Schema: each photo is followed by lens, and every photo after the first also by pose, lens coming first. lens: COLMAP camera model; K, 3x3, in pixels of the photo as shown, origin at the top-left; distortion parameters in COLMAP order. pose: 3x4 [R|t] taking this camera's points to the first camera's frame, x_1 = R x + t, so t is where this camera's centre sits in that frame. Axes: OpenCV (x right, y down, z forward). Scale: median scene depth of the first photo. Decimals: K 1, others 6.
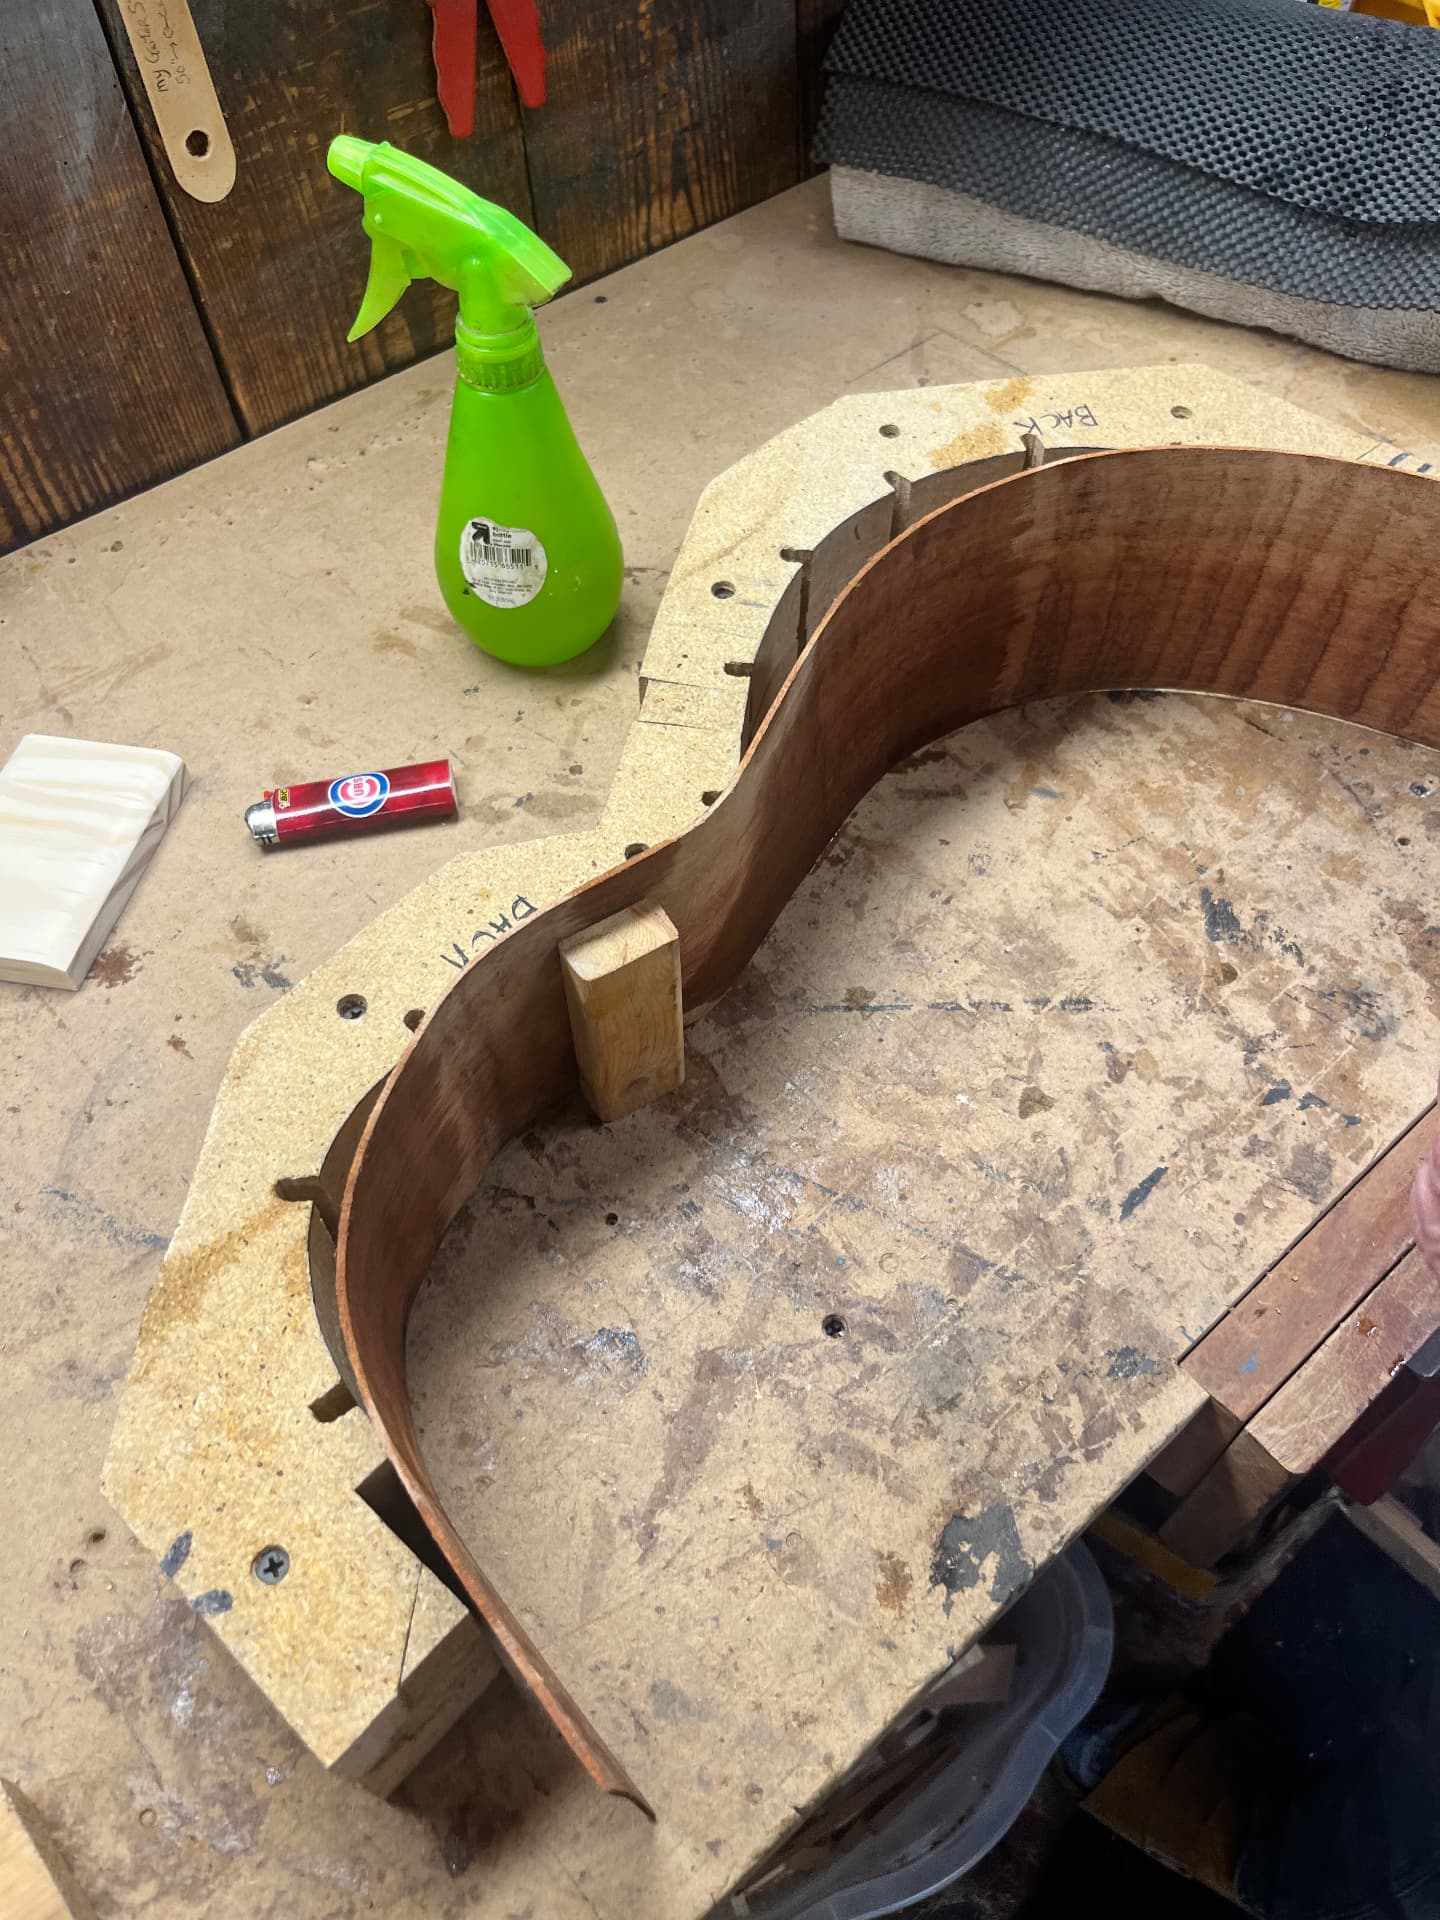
lens RADIAL K [[1480.1, 0, 729.7], [0, 1480.1, 987.0], [0, 0, 1]] dist [0.057844, -0.094453]
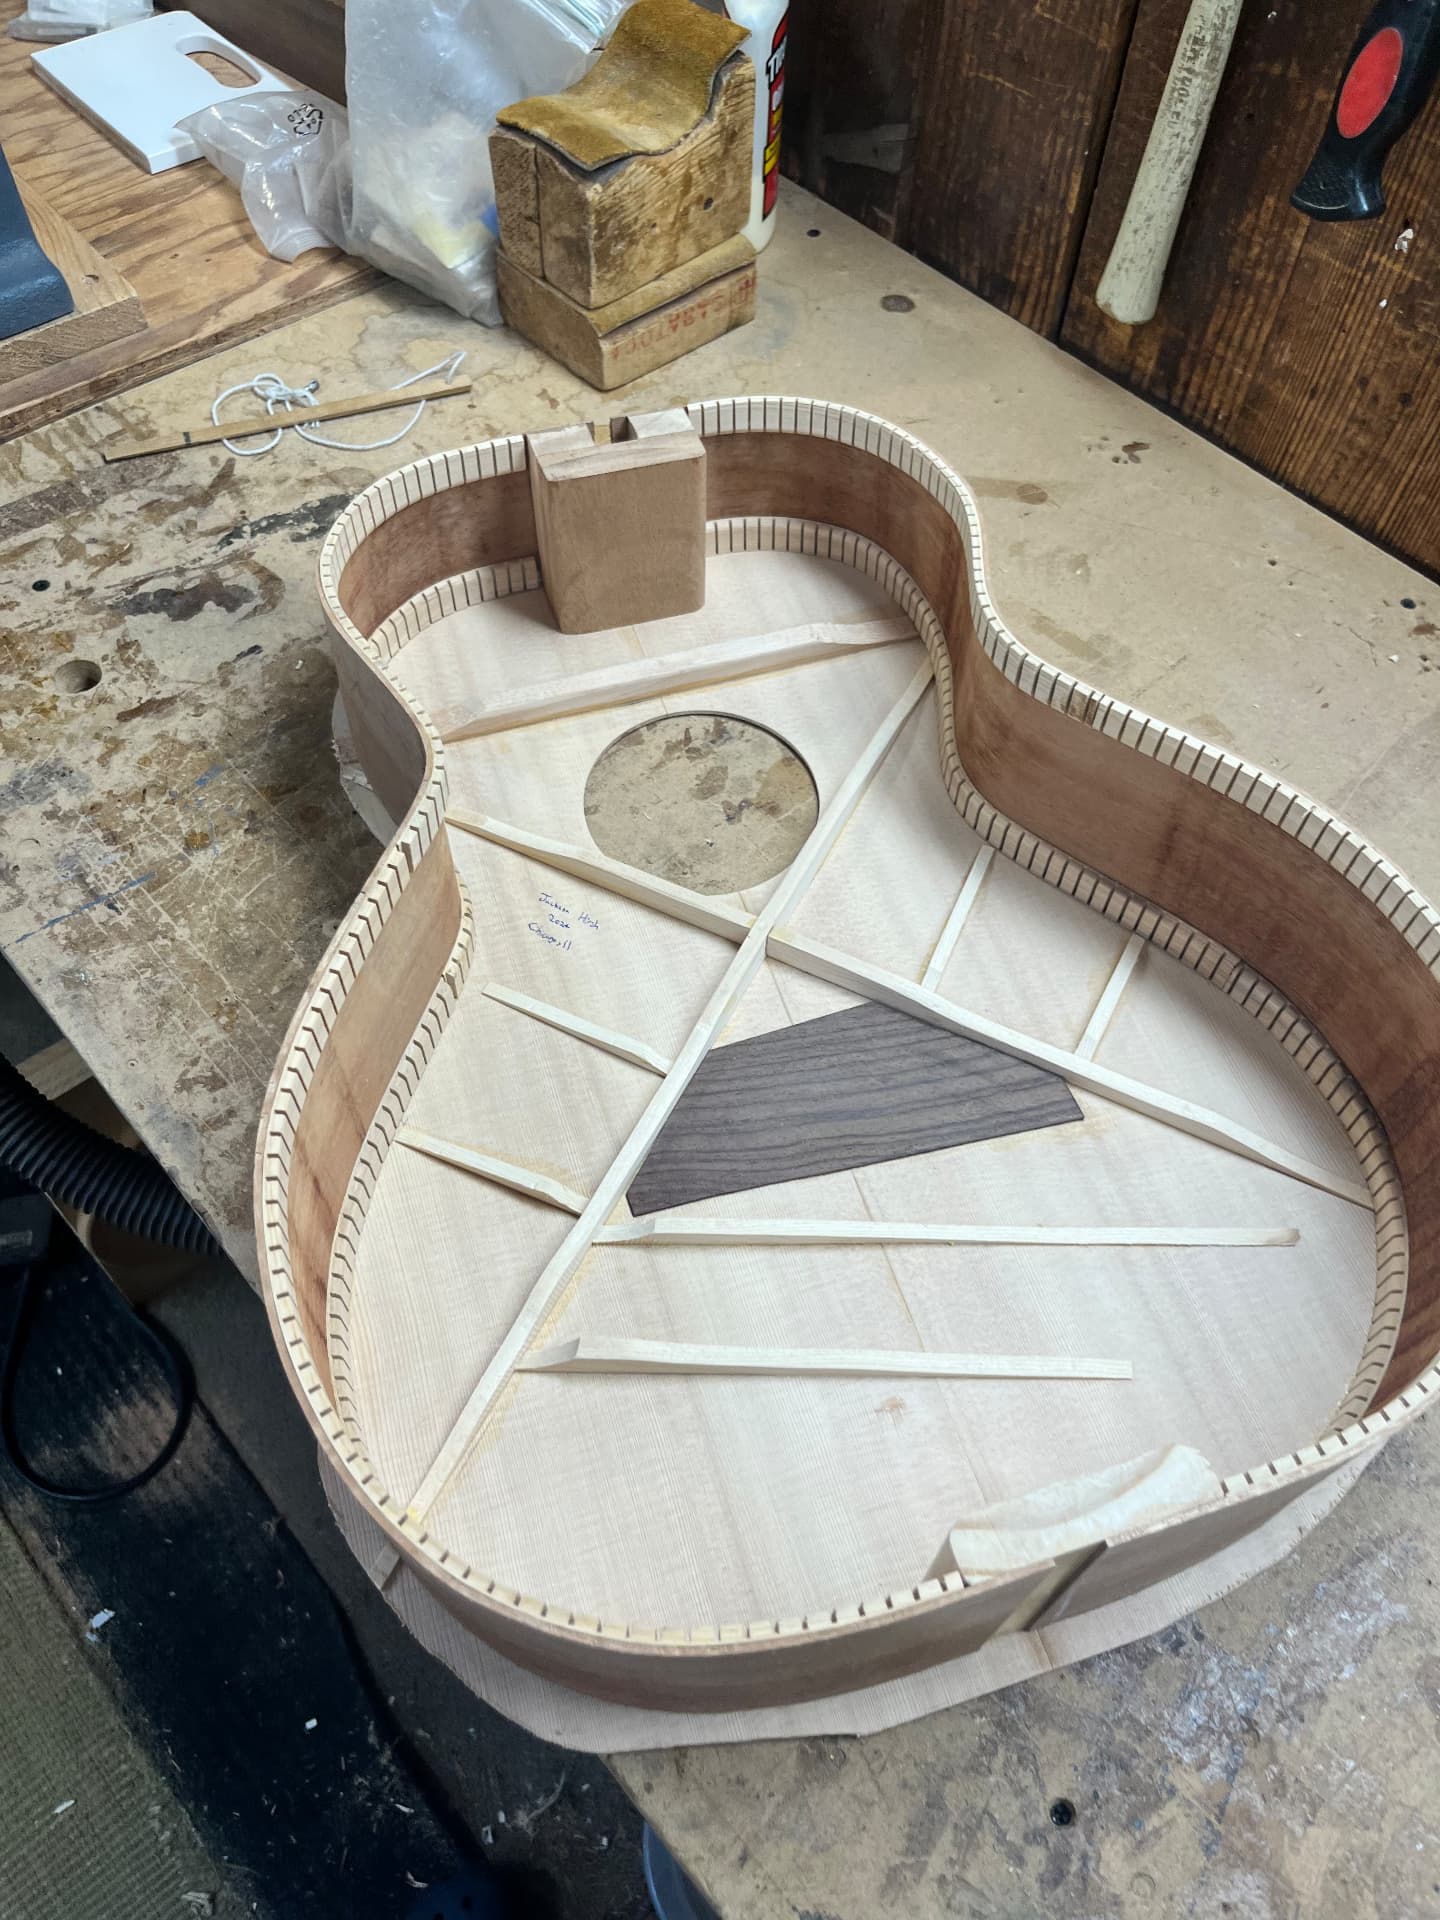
lens RADIAL K [[1480.1, 0, 734.9], [0, 1480.1, 970.7], [0, 0, 1]] dist [0.057844, -0.094453]
pose [[0.005056, 0.851106, -0.524969, 0.094296], [-0.829880, 0.296469, 0.472657, -0.168795], [0.557918, 0.433272, 0.707815, -0.002502]]
